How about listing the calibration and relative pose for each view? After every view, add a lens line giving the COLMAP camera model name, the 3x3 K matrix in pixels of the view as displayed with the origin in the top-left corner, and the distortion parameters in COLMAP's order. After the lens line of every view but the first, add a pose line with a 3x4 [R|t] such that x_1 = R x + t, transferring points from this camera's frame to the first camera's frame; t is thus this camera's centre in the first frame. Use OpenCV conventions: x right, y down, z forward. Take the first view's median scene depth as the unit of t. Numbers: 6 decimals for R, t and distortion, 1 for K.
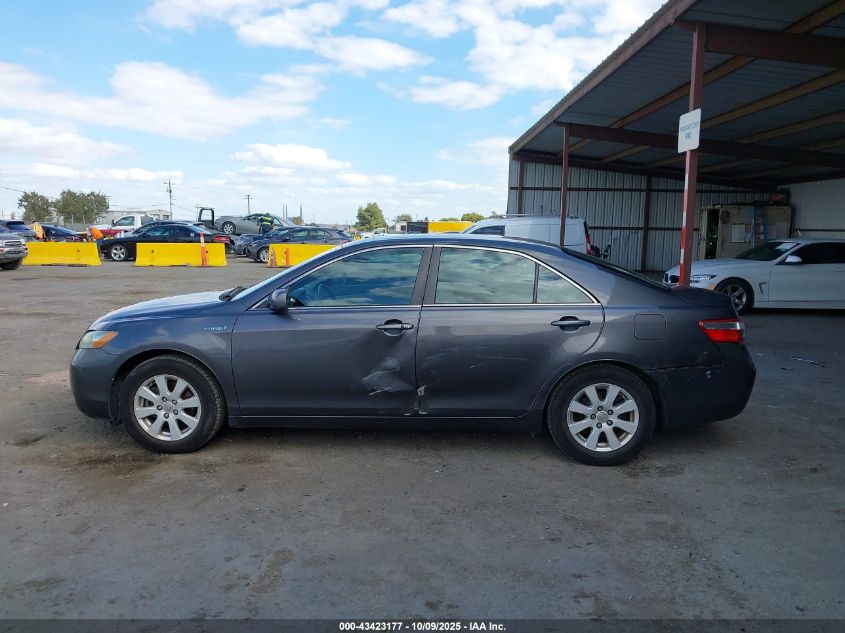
lens RADIAL K [[667.6, 0, 428.1], [0, 667.6, 316.7], [0, 0, 1]] dist [0.001065, -0.001240]
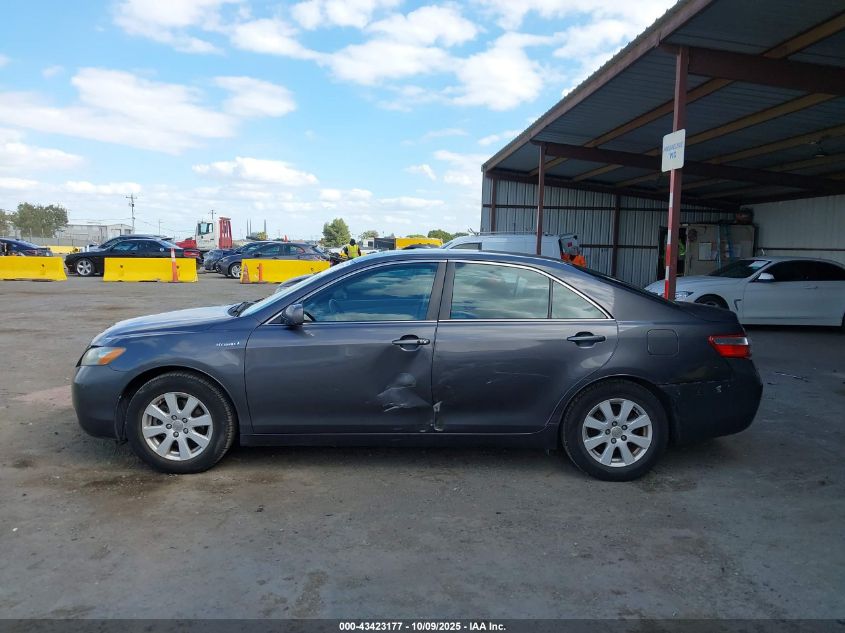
lens RADIAL K [[670.1, 0, 422.5], [0, 670.1, 316.5], [0, 0, 1]] dist [0.004413, -0.002454]
pose [[0.998631, 0.000966, 0.052297, -0.083047], [0.000374, 0.999672, -0.025609, 0.002207], [-0.052304, 0.025593, 0.998303, 0.005977]]
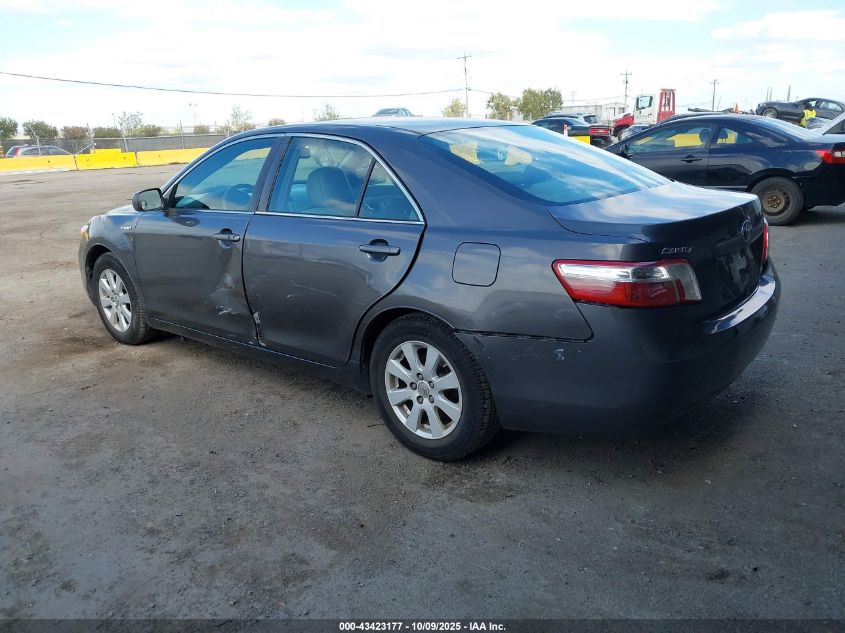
lens RADIAL K [[678.3, 0, 500.1], [0, 678.3, 301.1], [0, 0, 1]] dist [0.004059, -0.005168]
pose [[0.788103, 0.117747, -0.604176, 0.731048], [-0.037856, 0.988947, 0.143354, -0.040565], [0.614378, -0.090106, 0.783850, 0.515130]]
